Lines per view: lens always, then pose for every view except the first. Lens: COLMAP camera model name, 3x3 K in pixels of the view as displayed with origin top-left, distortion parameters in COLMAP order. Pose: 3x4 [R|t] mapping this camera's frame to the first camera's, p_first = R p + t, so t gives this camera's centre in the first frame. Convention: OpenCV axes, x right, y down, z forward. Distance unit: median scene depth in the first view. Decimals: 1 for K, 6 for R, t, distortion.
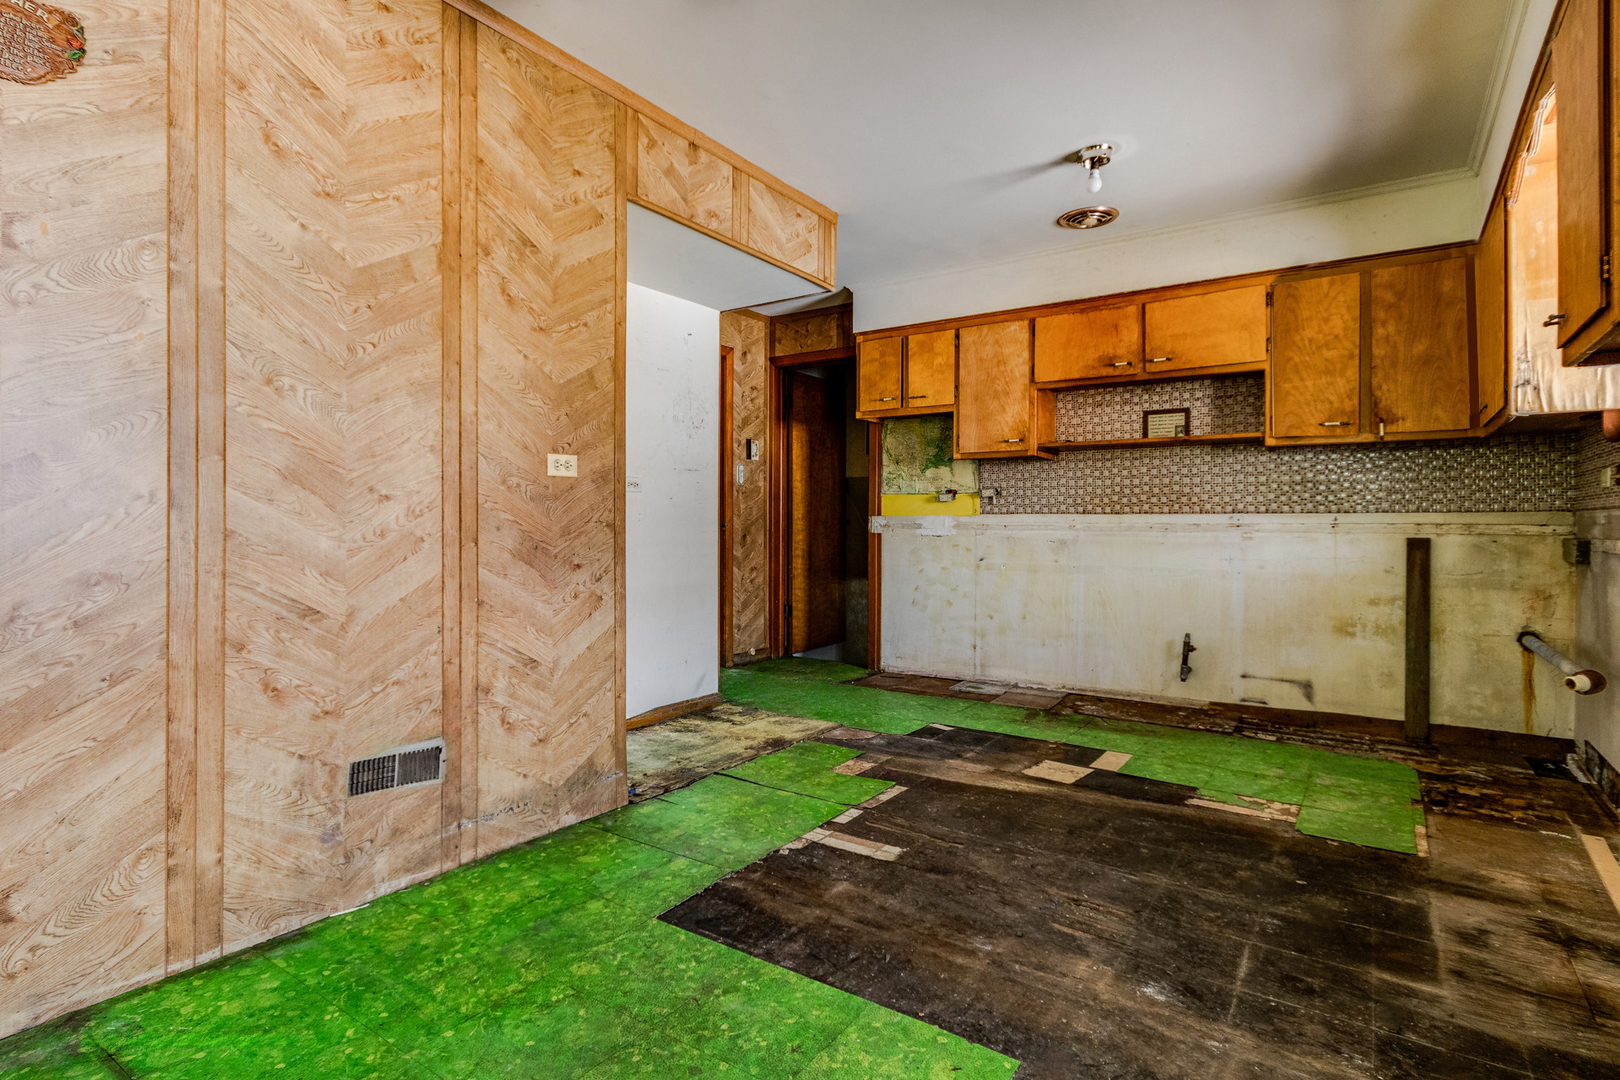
lens RADIAL K [[816.6, 0, 809.0], [0, 816.6, 520.9], [0, 0, 1]] dist [0.004986, 0.000560]
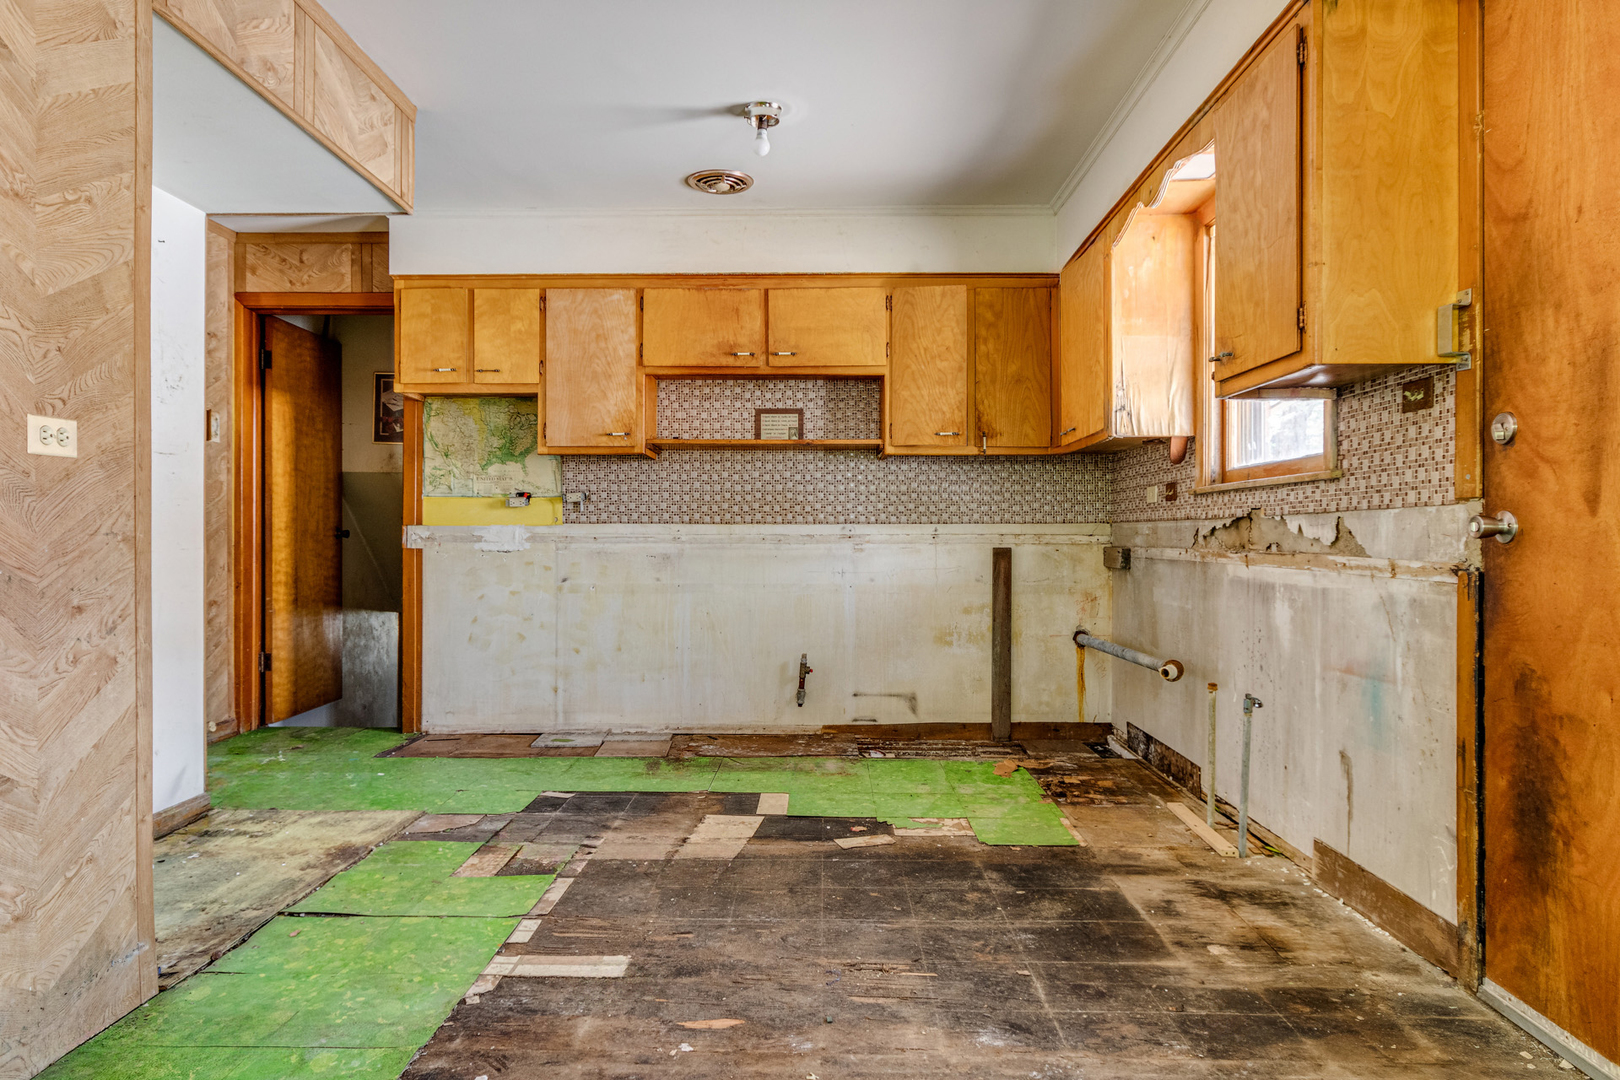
lens RADIAL K [[984.9, 0, 806.2], [0, 984.9, 533.4], [0, 0, 1]] dist [-0.000267, 0.001626]
pose [[0.833360, -0.001597, 0.552728, -0.164058], [0.000836, 0.999998, 0.001628, -0.000002], [-0.552729, -0.000895, 0.833360, 0.082604]]
